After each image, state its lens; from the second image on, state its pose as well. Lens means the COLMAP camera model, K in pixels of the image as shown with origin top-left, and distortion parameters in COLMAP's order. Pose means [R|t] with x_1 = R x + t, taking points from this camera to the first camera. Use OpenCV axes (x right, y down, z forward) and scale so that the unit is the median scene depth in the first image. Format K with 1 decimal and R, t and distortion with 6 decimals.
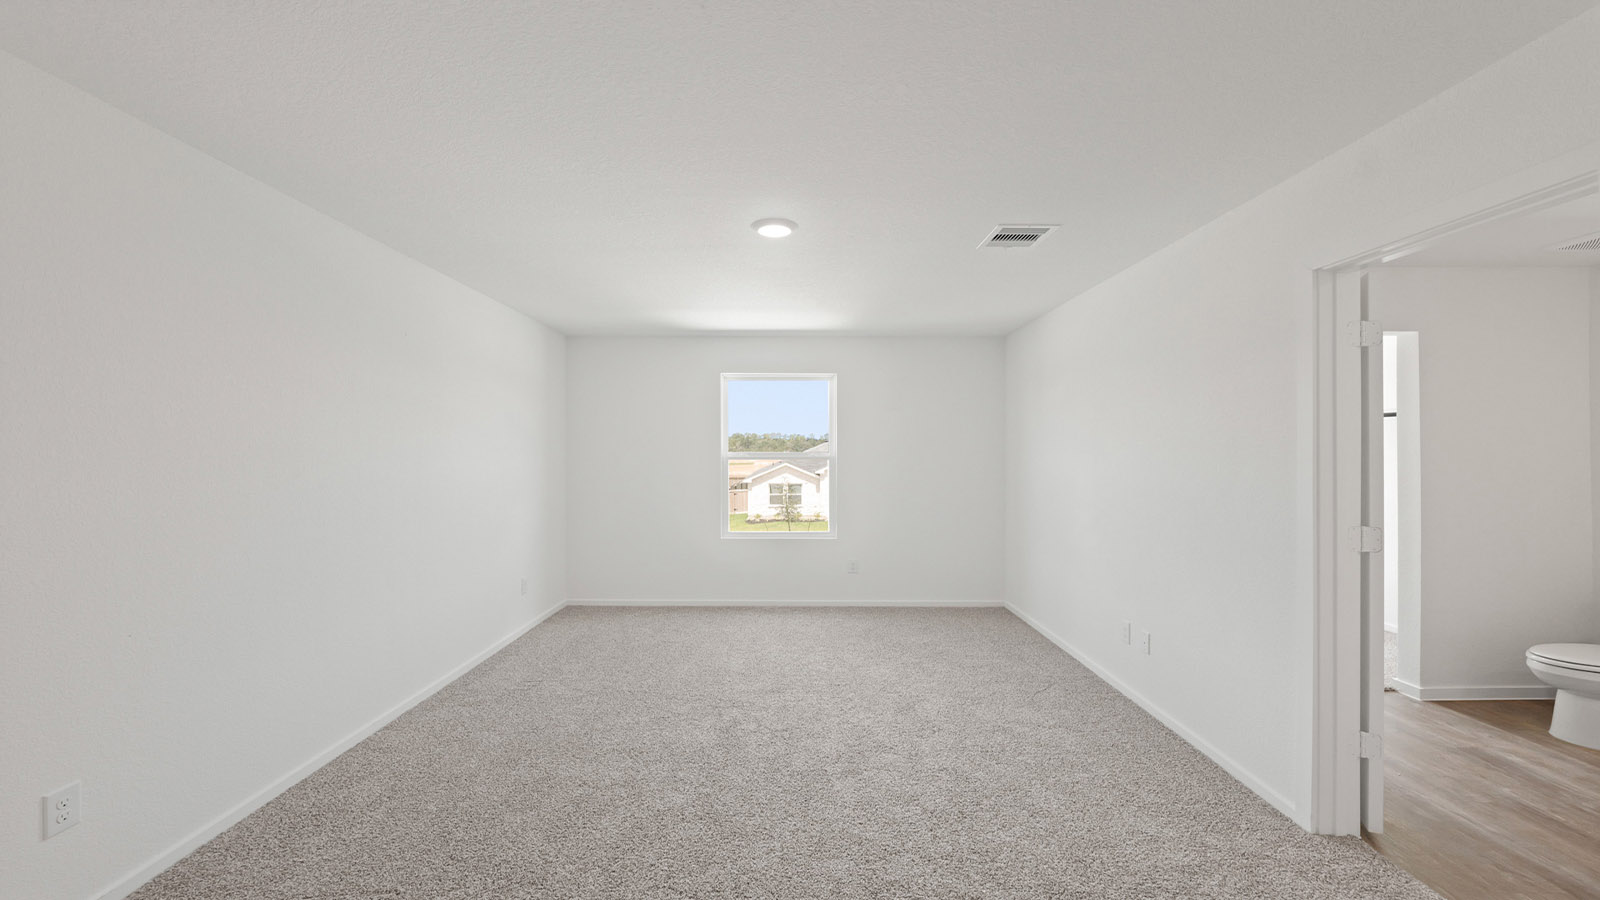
lens RADIAL K [[671.7, 0, 800.0], [0, 671.7, 450.0], [0, 0, 1]] dist [-0.012279, 0.000337]
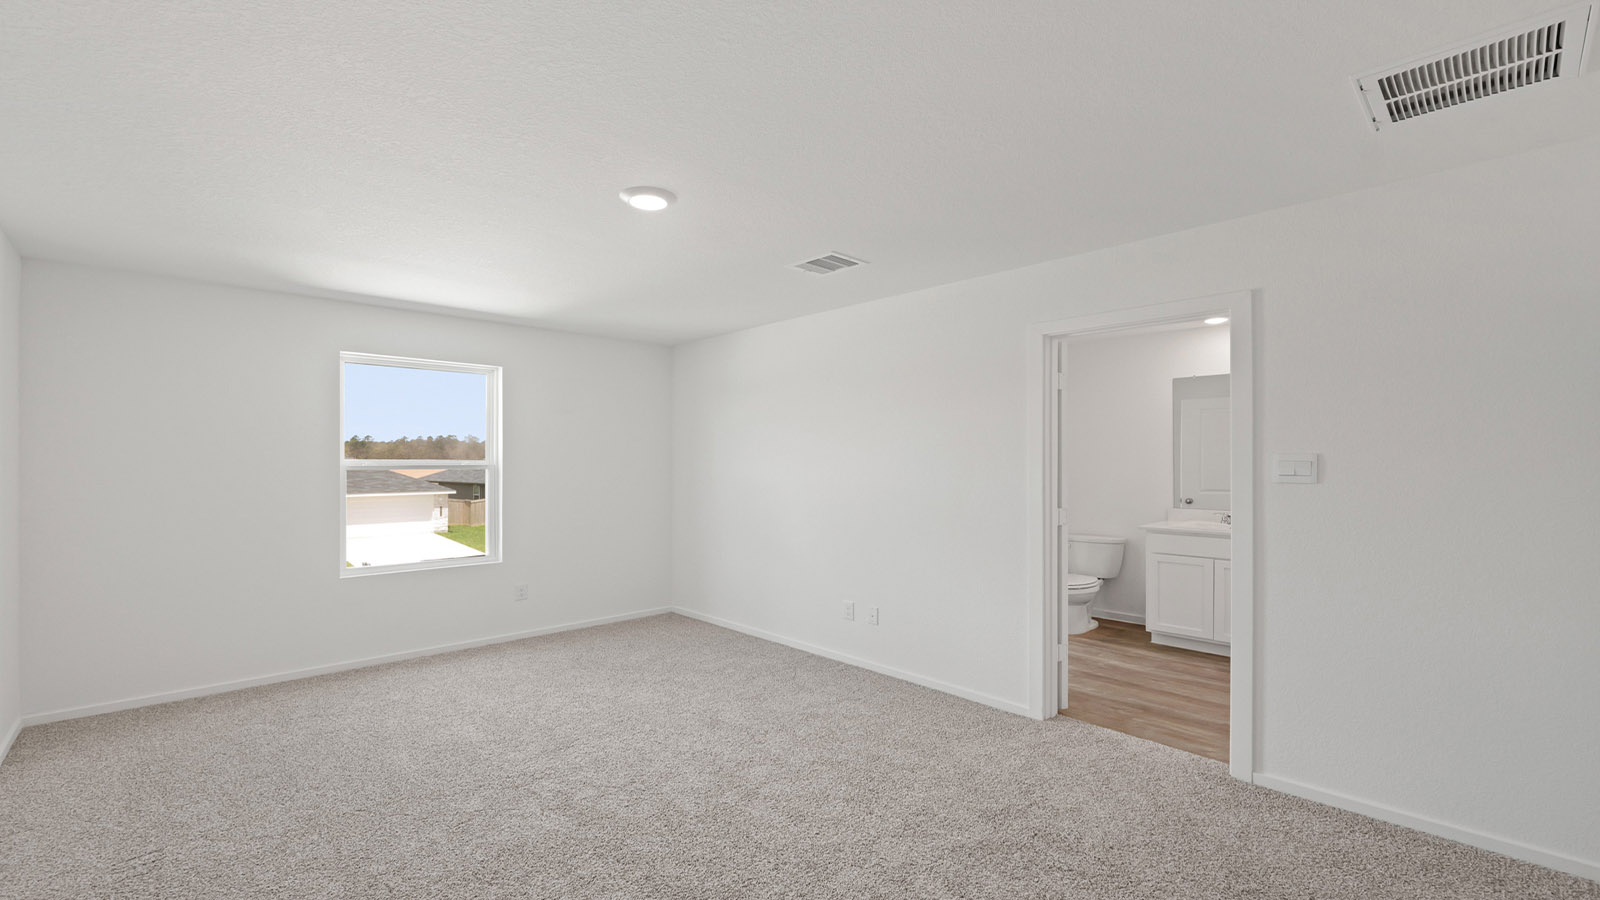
lens RADIAL K [[671.7, 0, 800.0], [0, 671.7, 450.0], [0, 0, 1]] dist [-0.012279, 0.000337]
pose [[0.715944, 0.010664, 0.698077, -0.277541], [-0.001579, 0.999906, -0.013656, 0.002414], [-0.698156, 0.008675, 0.715893, 0.138835]]
